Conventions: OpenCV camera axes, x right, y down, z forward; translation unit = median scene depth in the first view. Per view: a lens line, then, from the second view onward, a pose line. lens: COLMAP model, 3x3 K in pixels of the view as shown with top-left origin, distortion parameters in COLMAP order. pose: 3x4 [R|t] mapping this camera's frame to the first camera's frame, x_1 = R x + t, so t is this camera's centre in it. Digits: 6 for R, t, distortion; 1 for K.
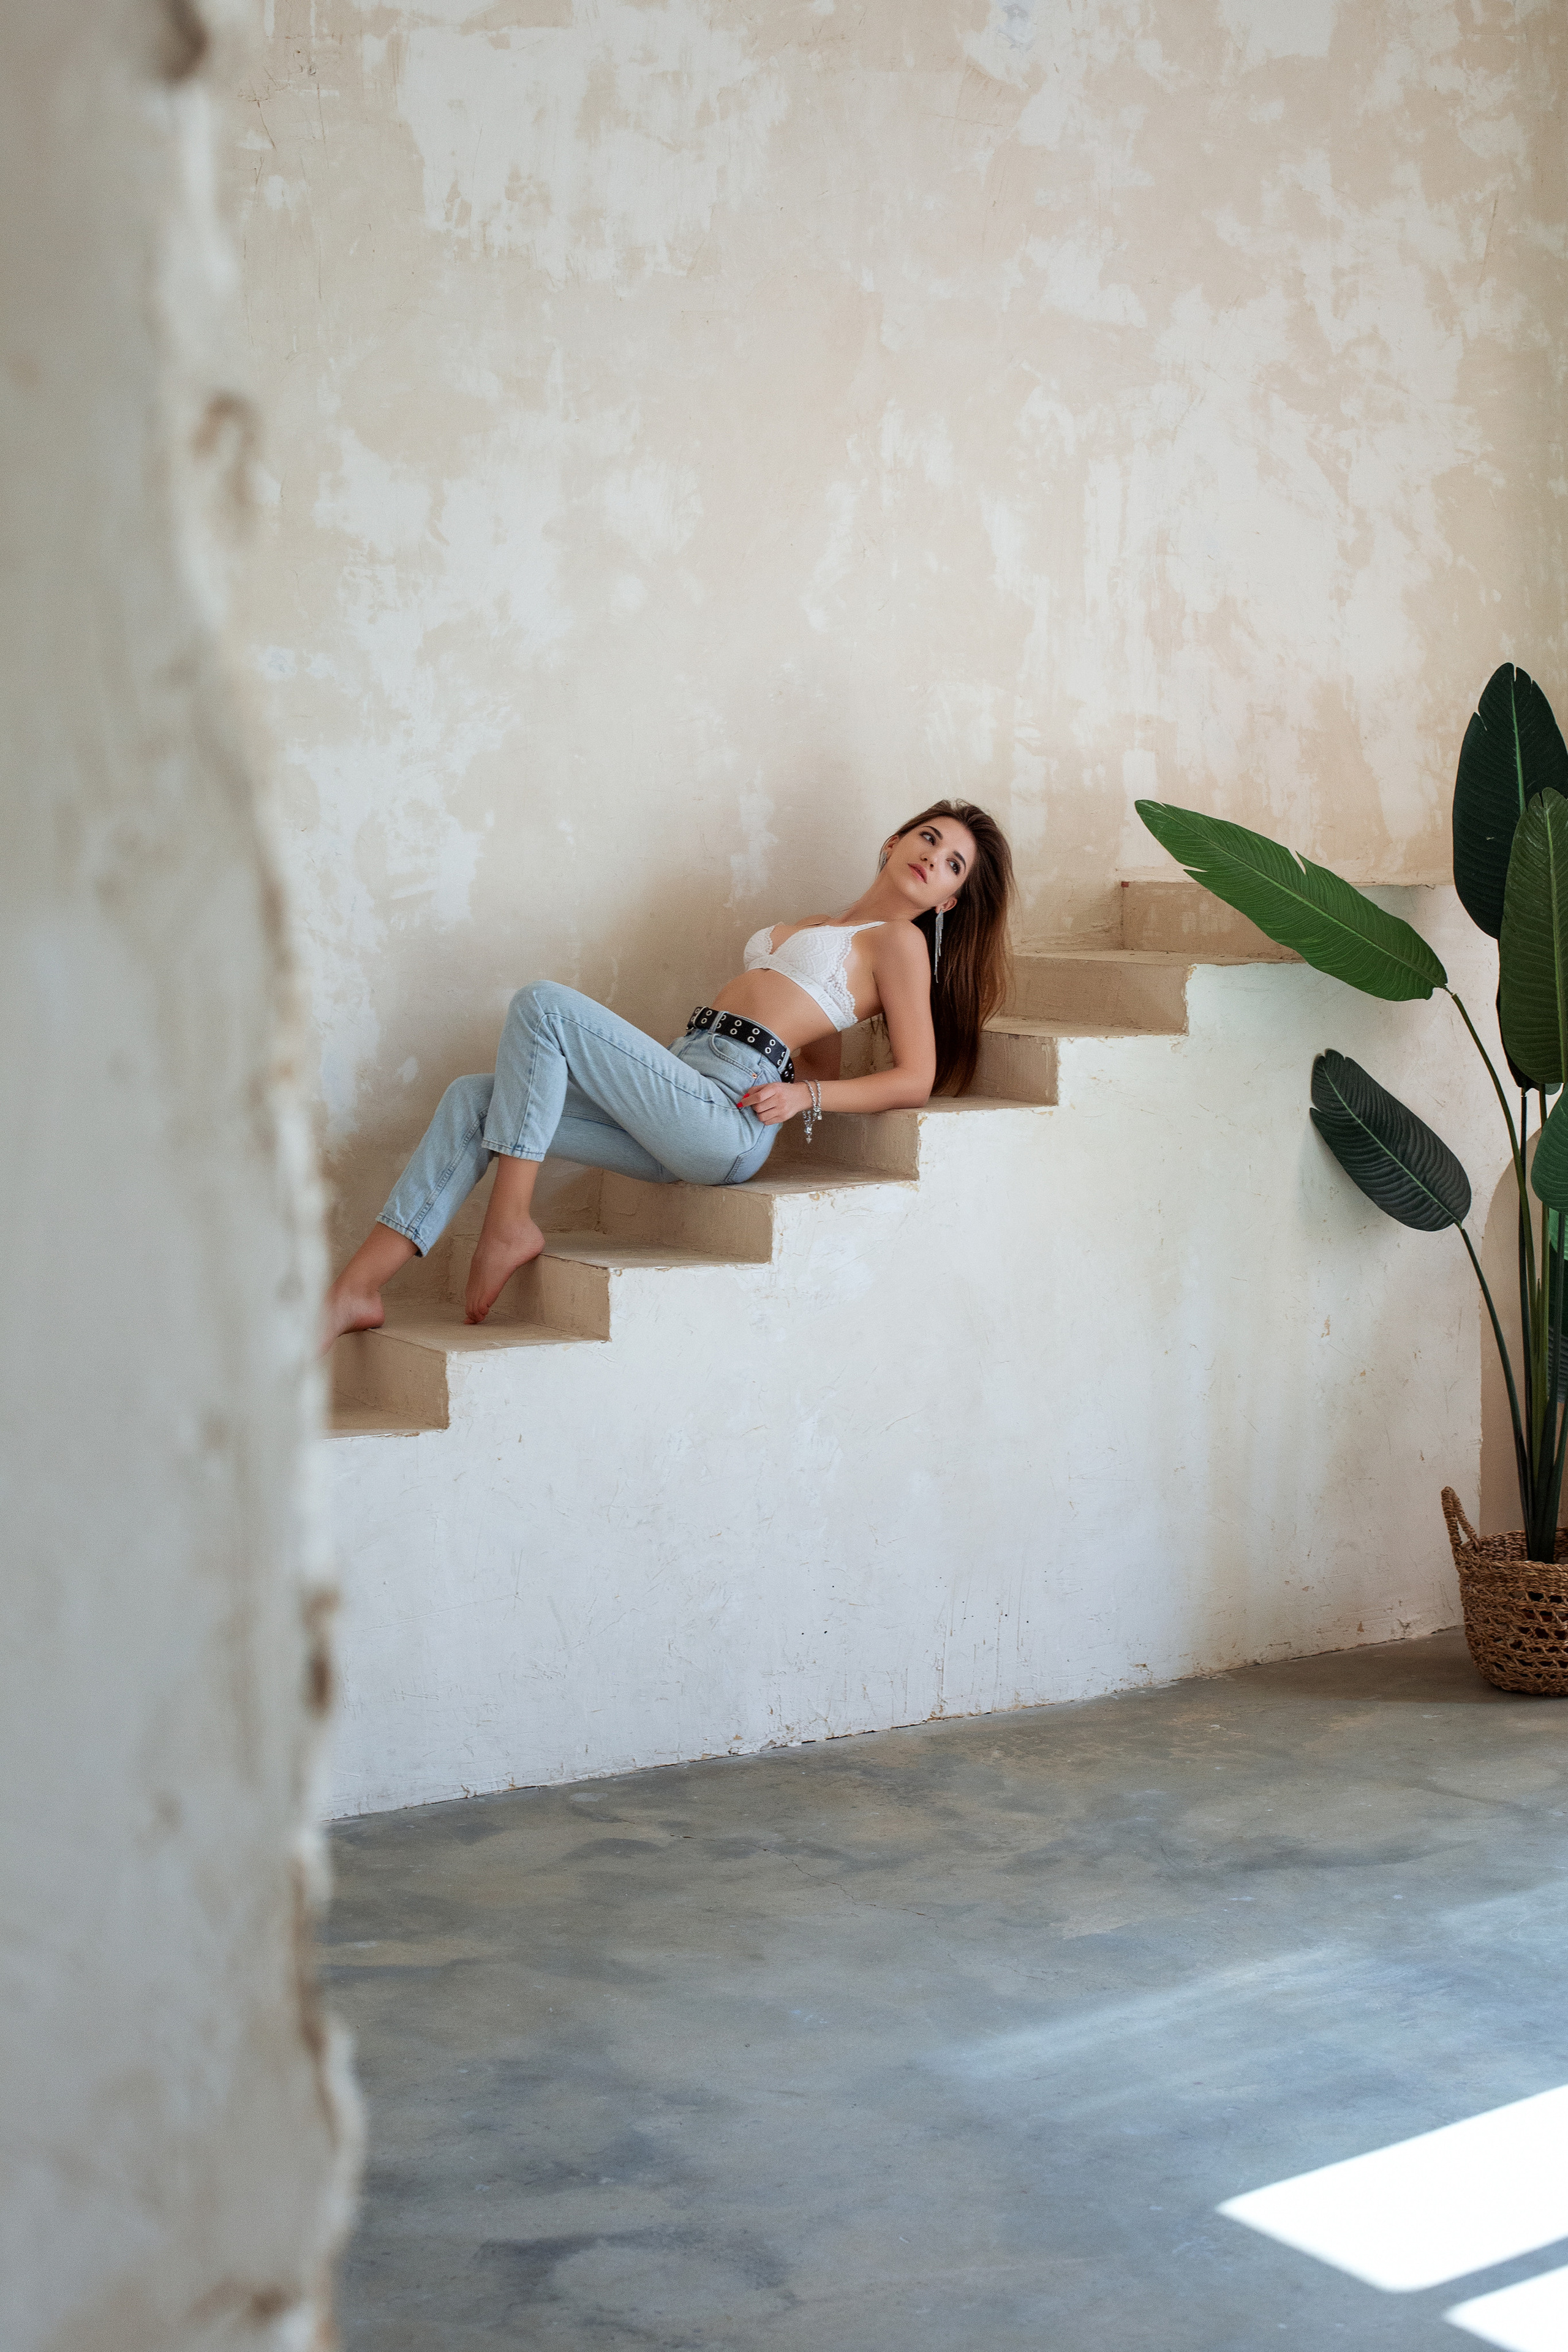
lens RADIAL K [[3430.7, 0, 784.0], [0, 3430.7, 1176.0], [0, 0, 1]] dist [-0.157851, 0.063948]
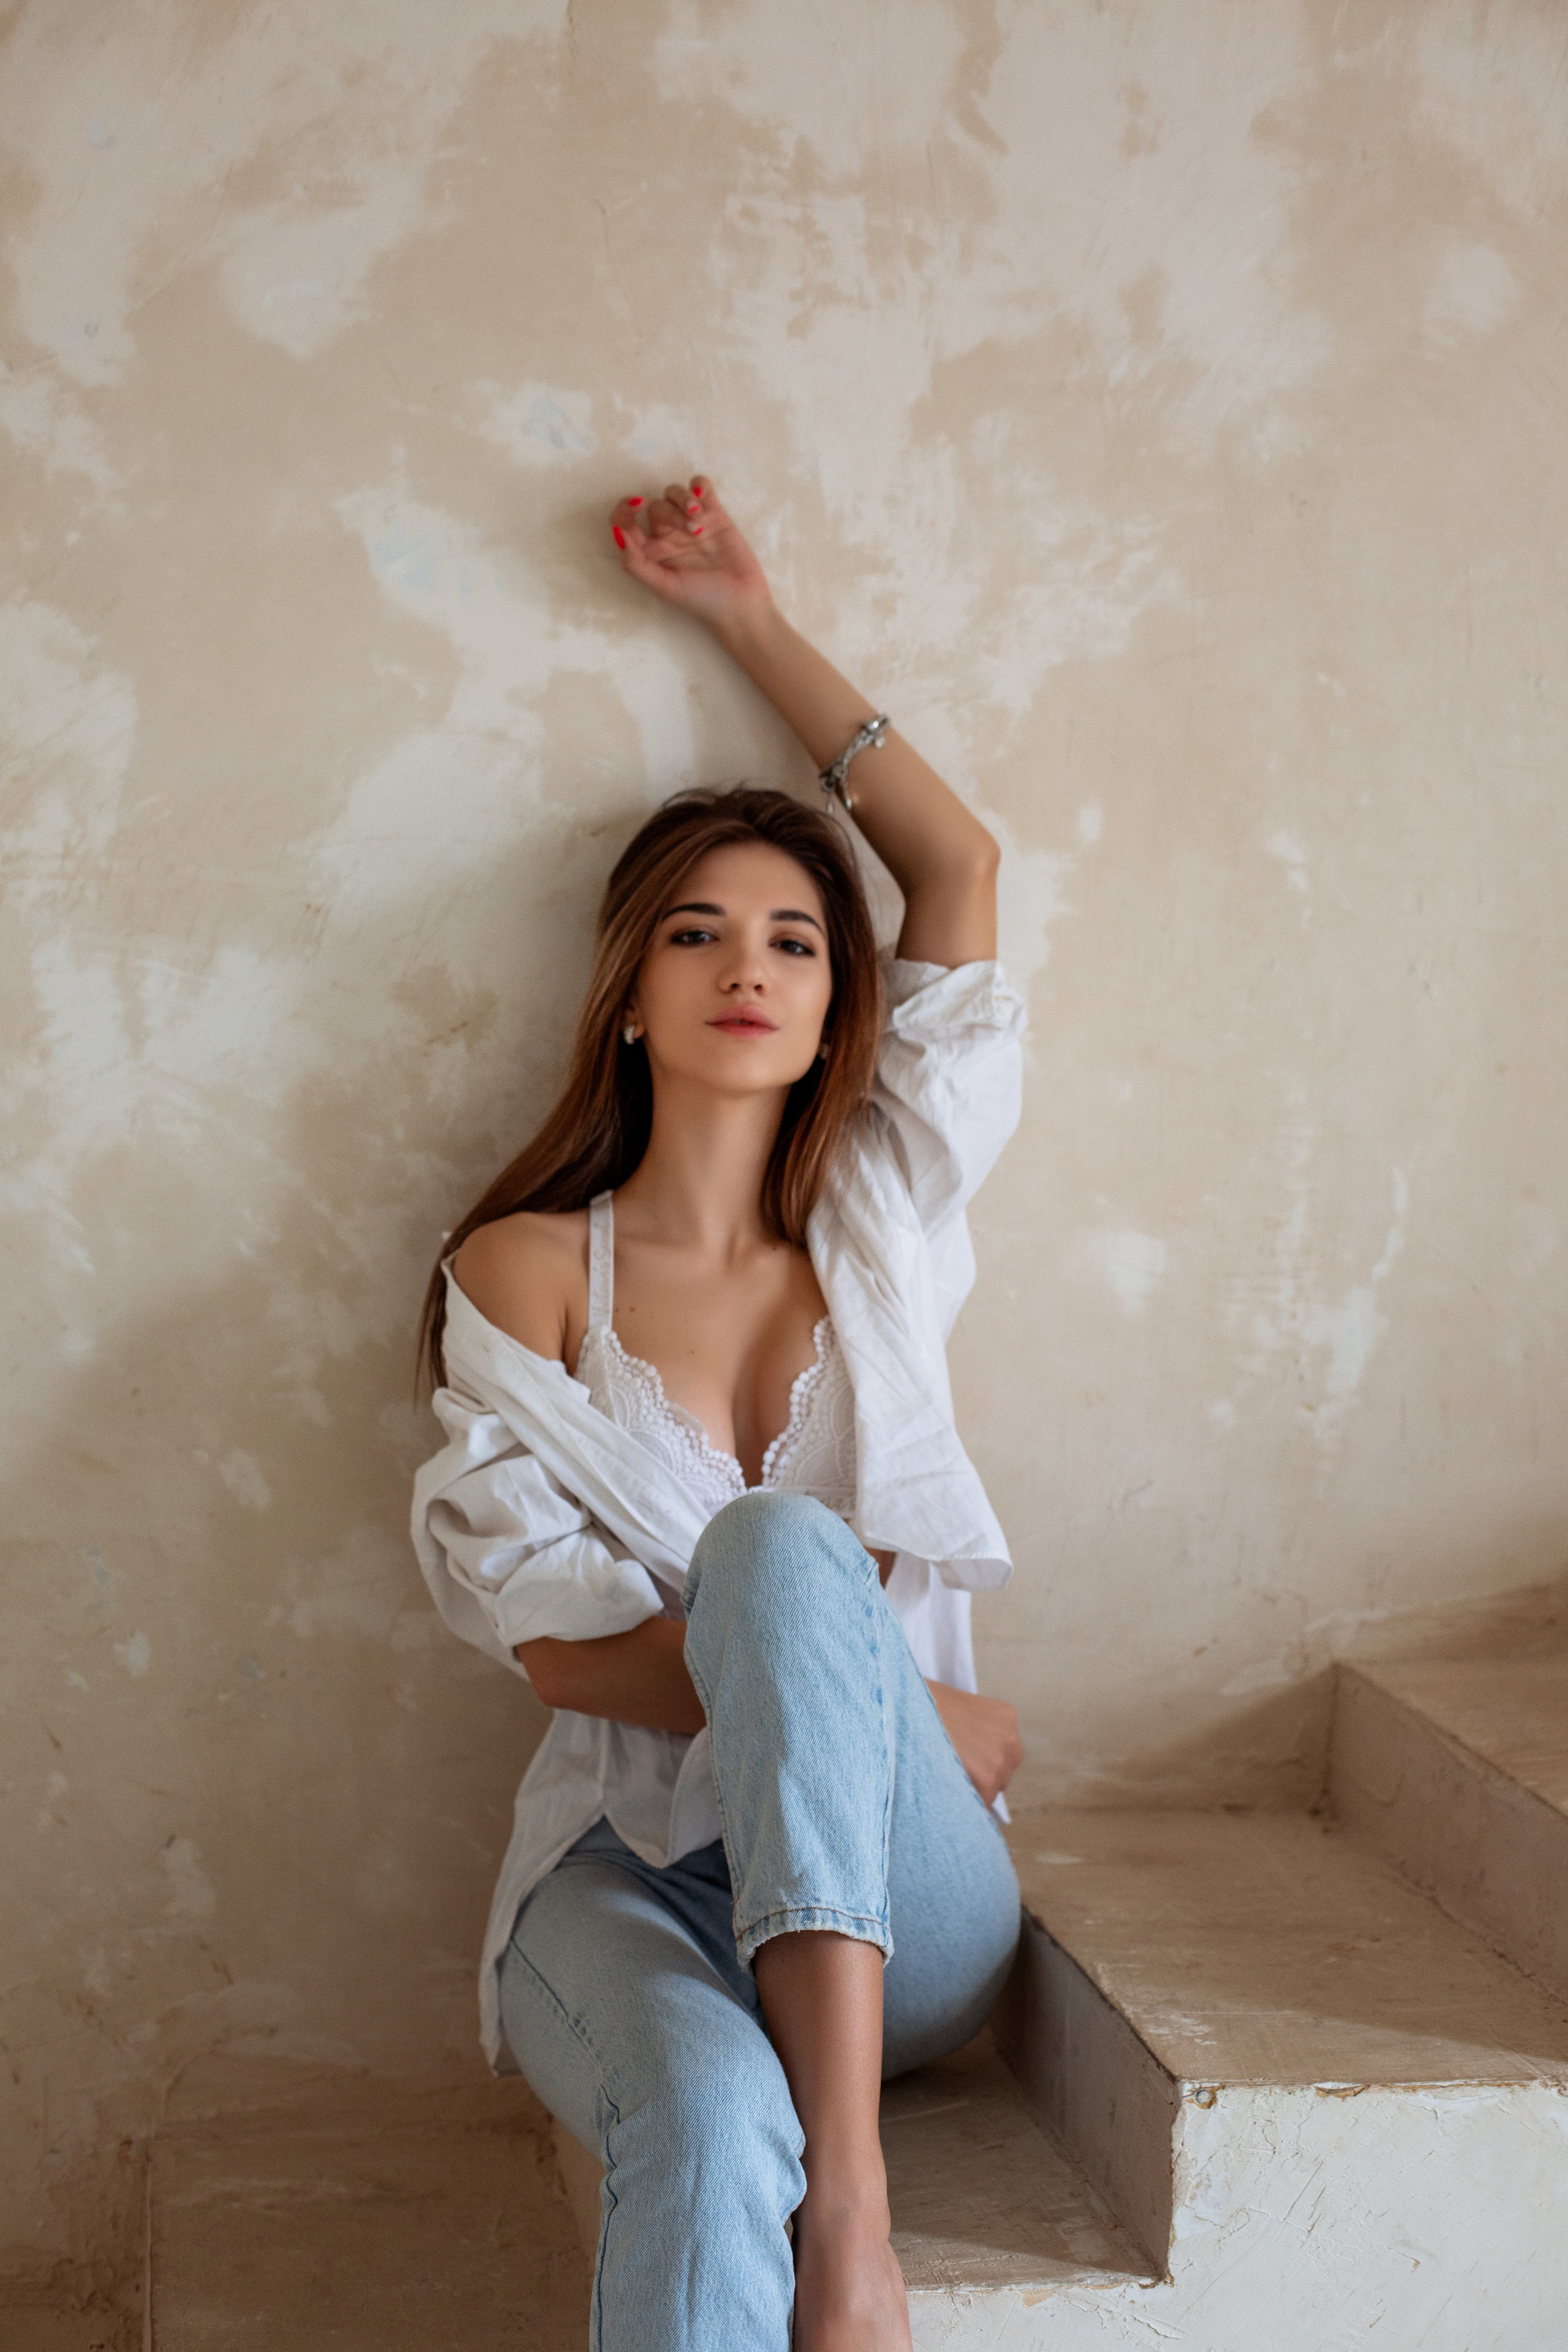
lens RADIAL K [[3430.7, 0, 784.0], [0, 3430.7, 1176.0], [0, 0, 1]] dist [-0.157851, 0.063948]
pose [[0.934414, 0.060324, -0.351043, 0.026966], [-0.064240, 0.997934, 0.000491, -0.061149], [0.350348, 0.022092, 0.936359, 0.616328]]
